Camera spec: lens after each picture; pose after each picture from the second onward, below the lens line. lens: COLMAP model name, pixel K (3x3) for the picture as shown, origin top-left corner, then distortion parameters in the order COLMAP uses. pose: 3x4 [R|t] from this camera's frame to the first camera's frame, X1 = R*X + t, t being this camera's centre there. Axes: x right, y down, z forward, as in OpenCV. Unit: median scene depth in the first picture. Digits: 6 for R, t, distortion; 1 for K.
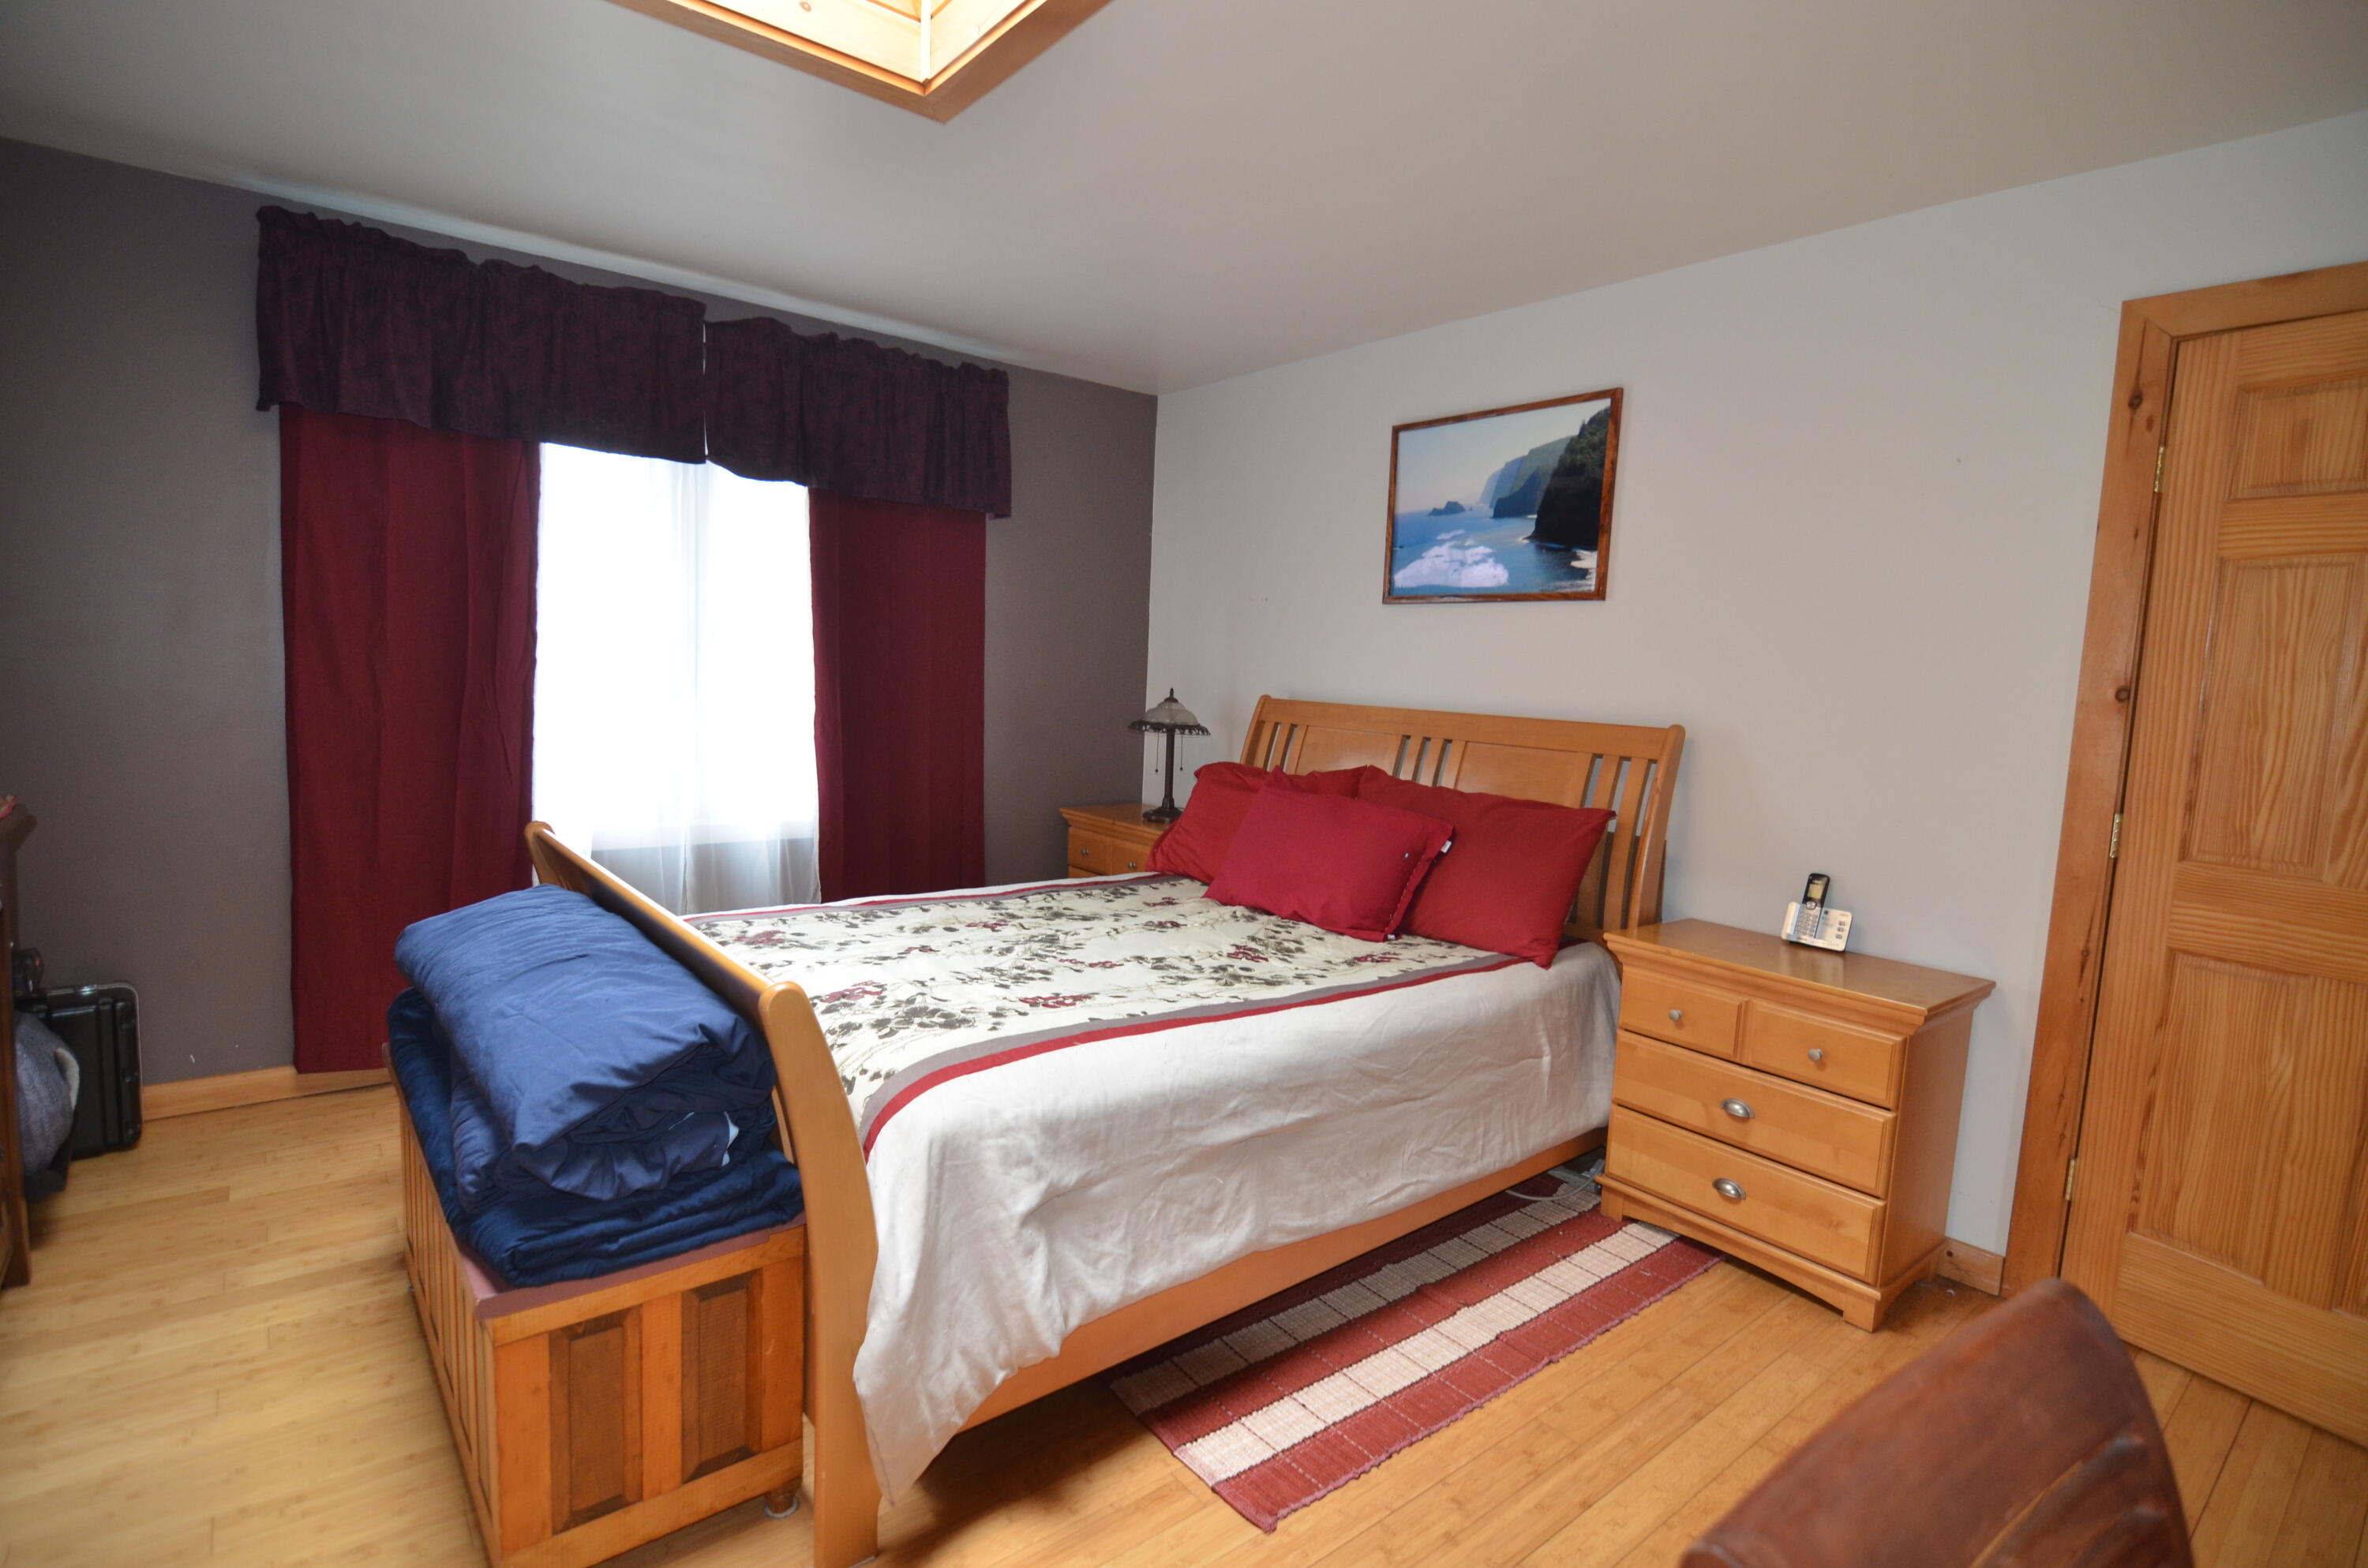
lens RADIAL K [[1135.1, 0, 1194.8], [0, 1135.1, 780.9], [0, 0, 1]] dist [-0.011006, -0.006943]
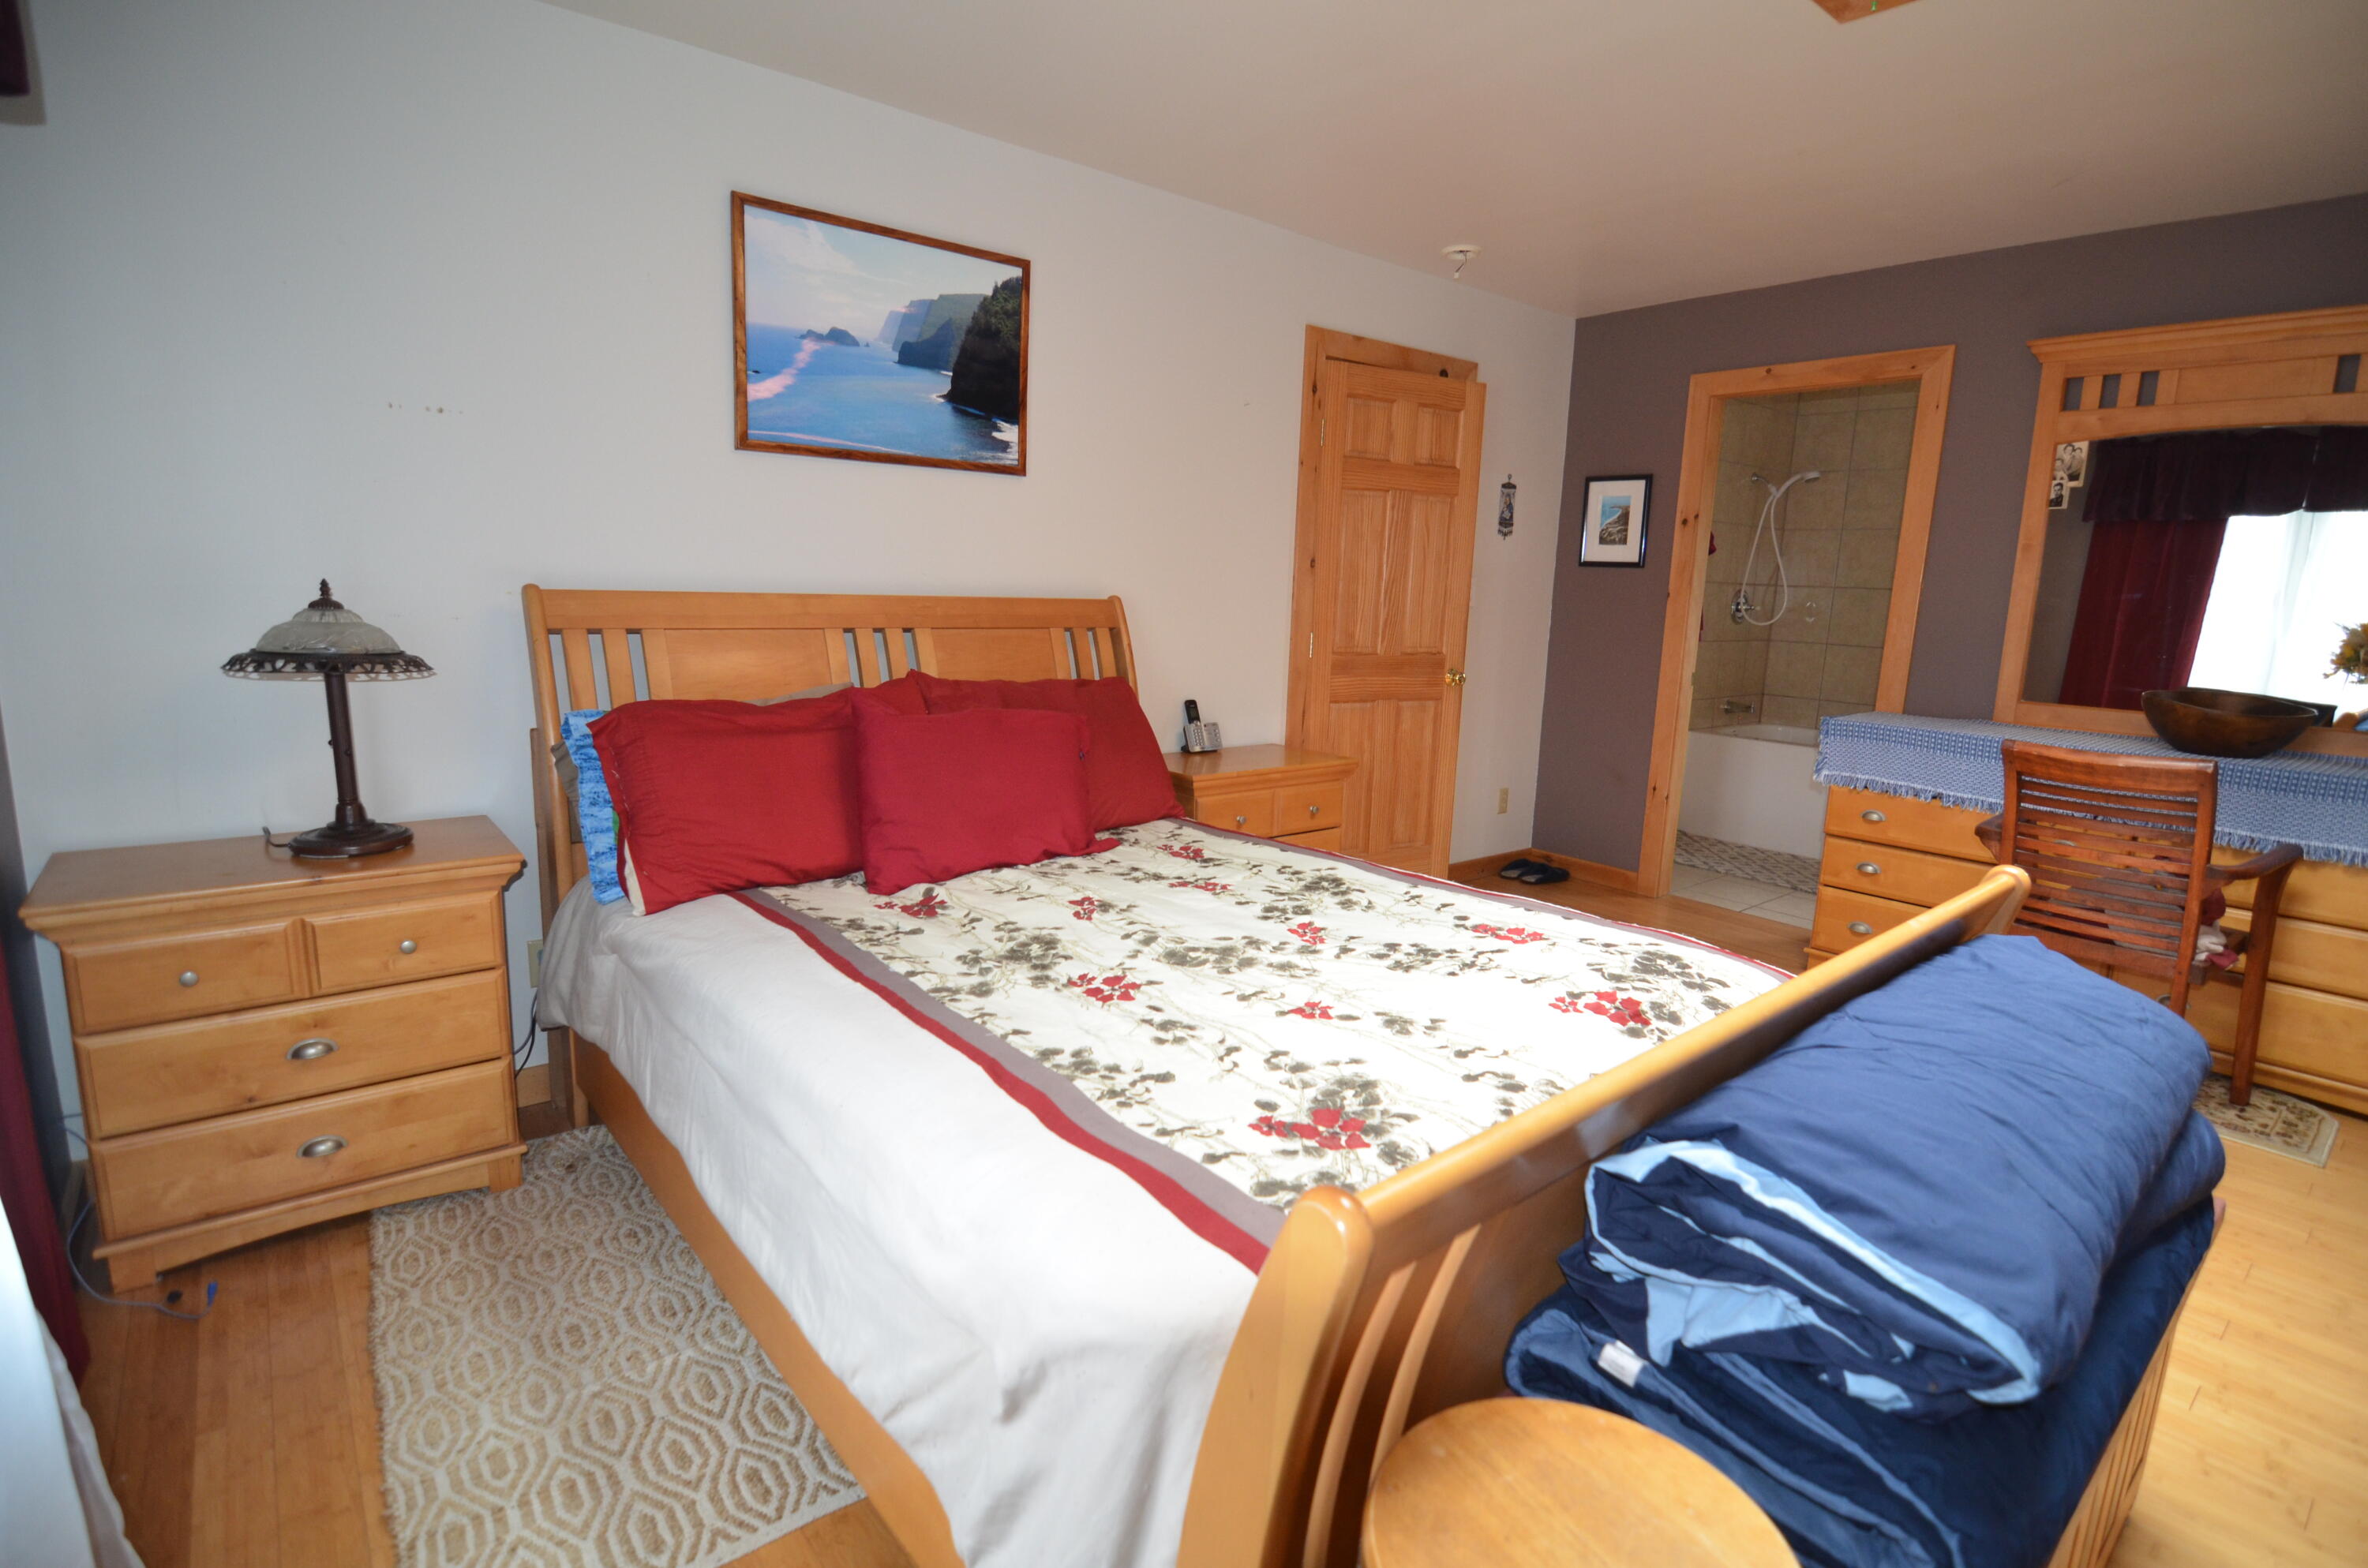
lens RADIAL K [[1135.1, 0, 1196.0], [0, 1135.1, 788.2], [0, 0, 1]] dist [-0.011006, -0.006943]
pose [[-0.009040, -0.227716, 0.973686, -0.682215], [0.067716, 0.971351, 0.227799, -0.106383], [-0.997664, 0.067994, 0.006639, 0.840538]]
